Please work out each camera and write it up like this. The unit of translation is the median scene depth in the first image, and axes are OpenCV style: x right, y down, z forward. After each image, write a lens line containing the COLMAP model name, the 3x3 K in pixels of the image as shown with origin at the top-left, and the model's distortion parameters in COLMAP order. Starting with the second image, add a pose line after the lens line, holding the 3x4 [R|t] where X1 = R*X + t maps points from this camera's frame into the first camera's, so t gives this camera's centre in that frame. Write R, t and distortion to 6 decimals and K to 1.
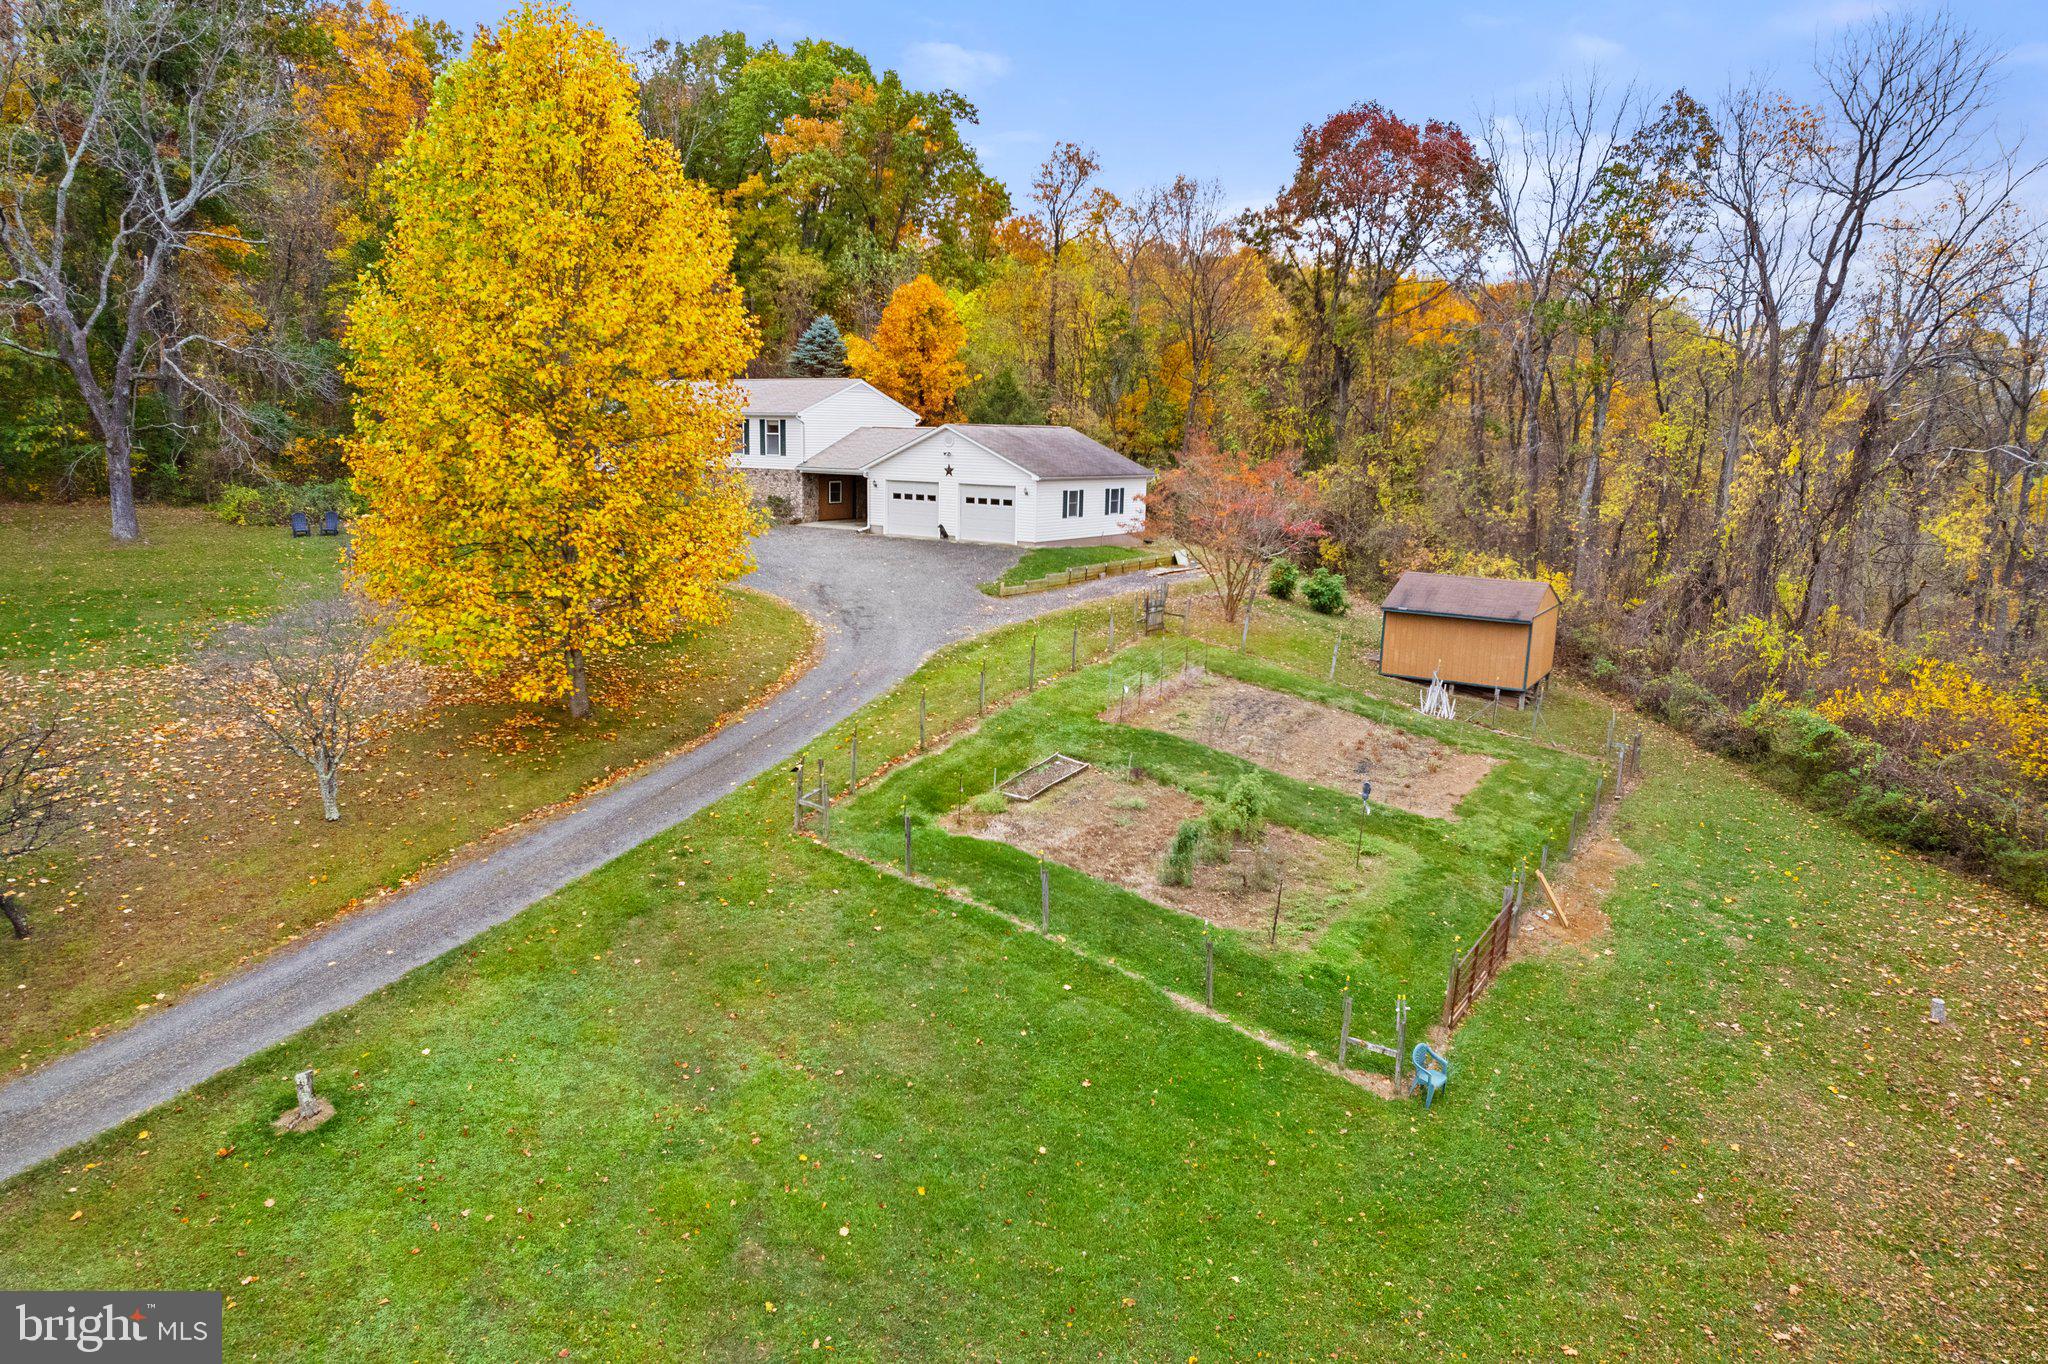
lens RADIAL K [[1298.8, 0, 1024.0], [0, 1298.8, 682.0], [0, 0, 1]] dist [-0.021049, 0.000425]
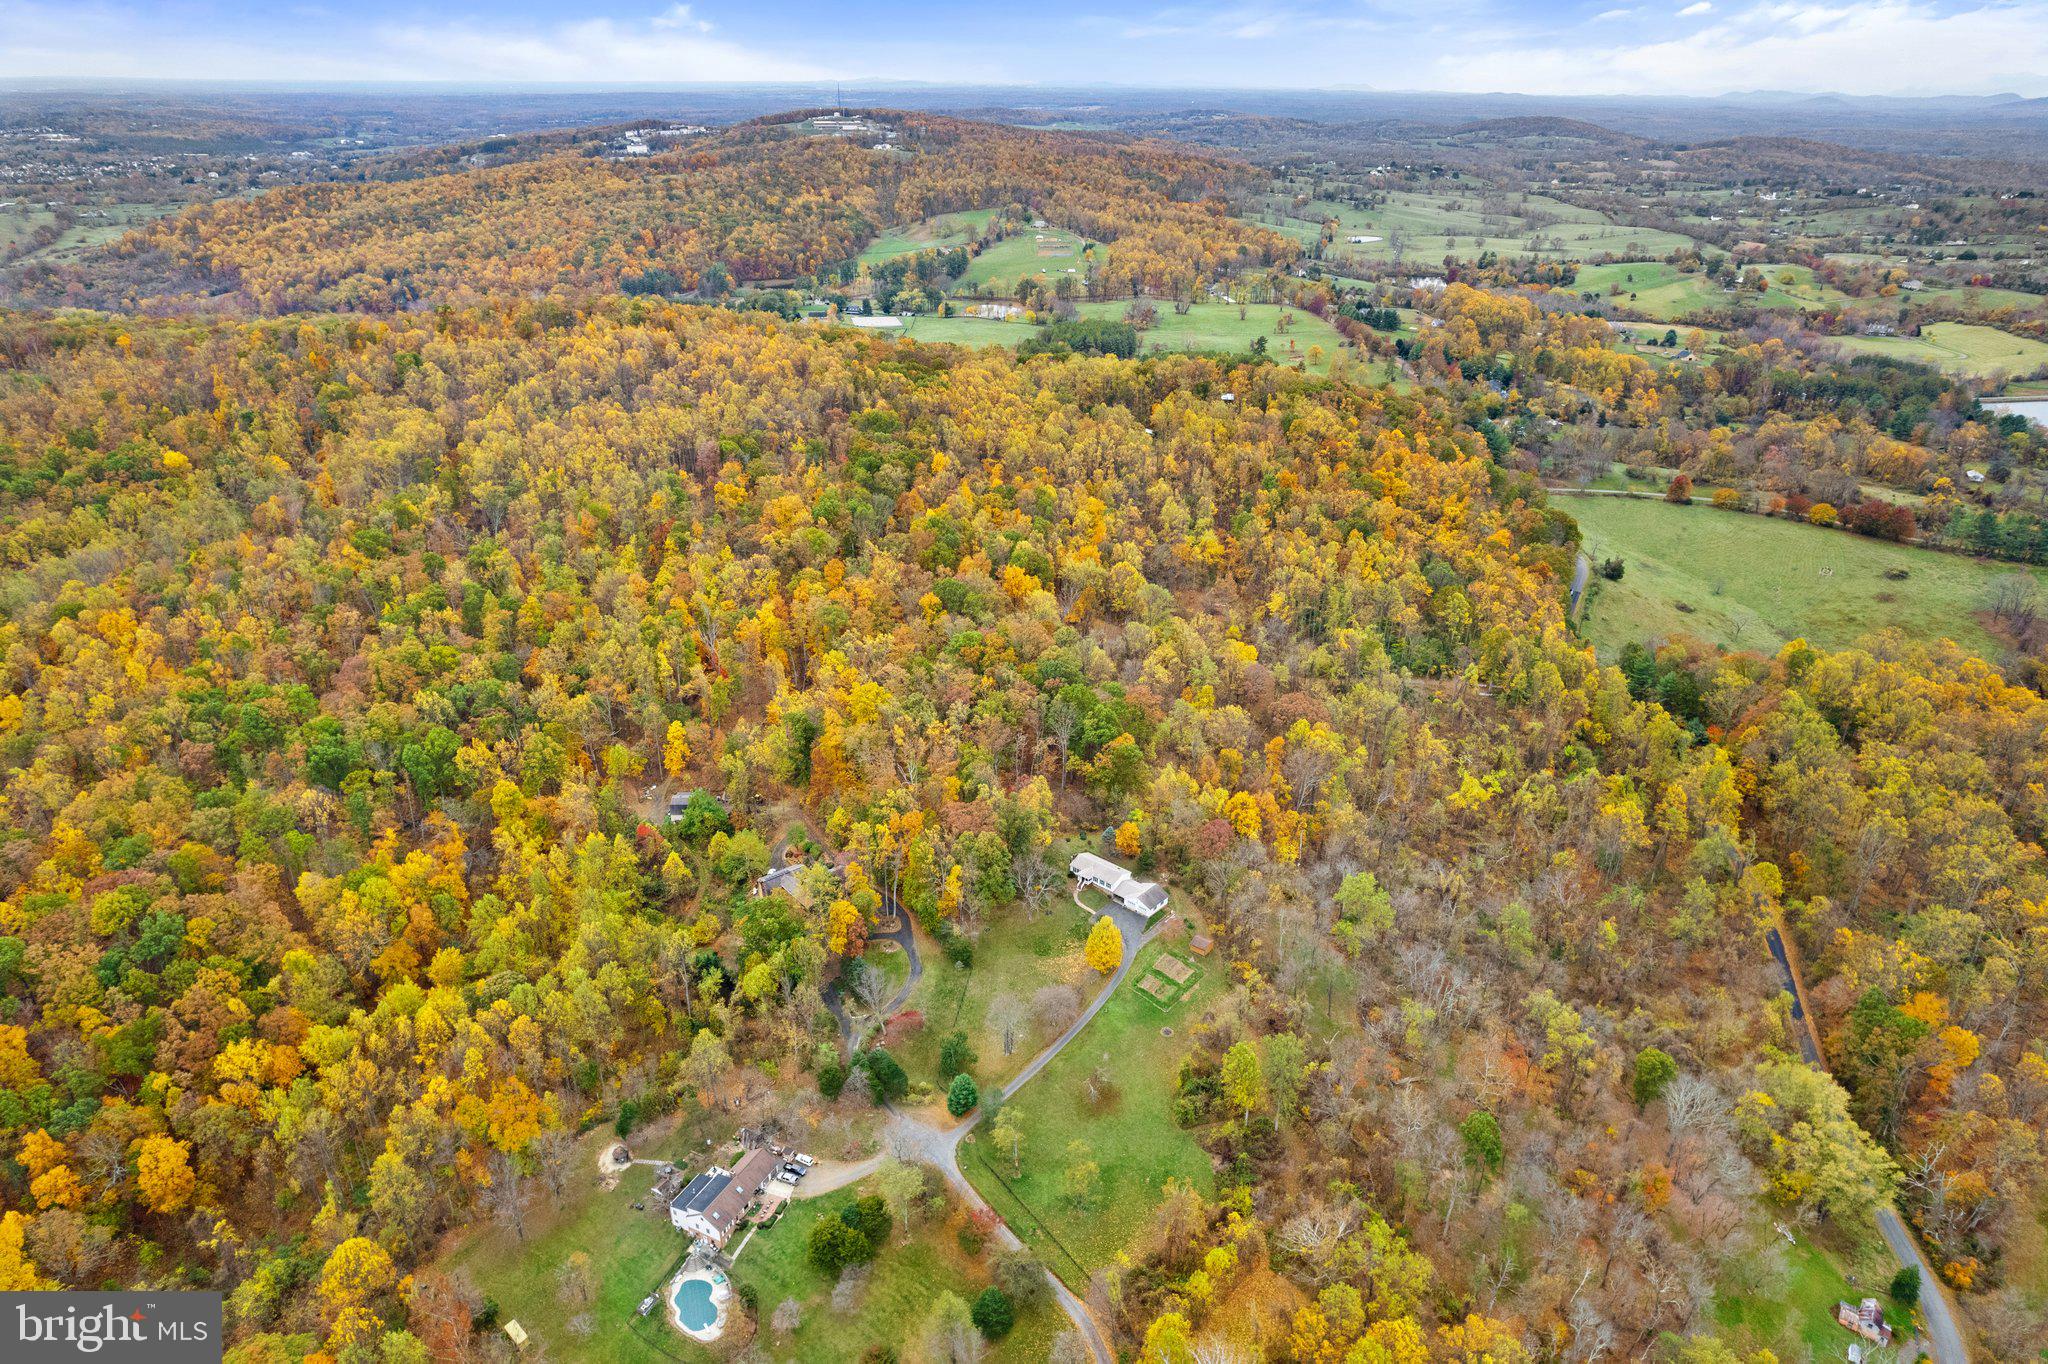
lens RADIAL K [[1306.0, 0, 1032.3], [0, 1306.0, 684.1], [0, 0, 1]] dist [-0.076685, 0.065567]
pose [[0.994682, 0.034106, -0.097179, 0.021213], [-0.008135, 0.966647, 0.255984, -3.120991], [0.102668, -0.253832, 0.961784, -5.523391]]
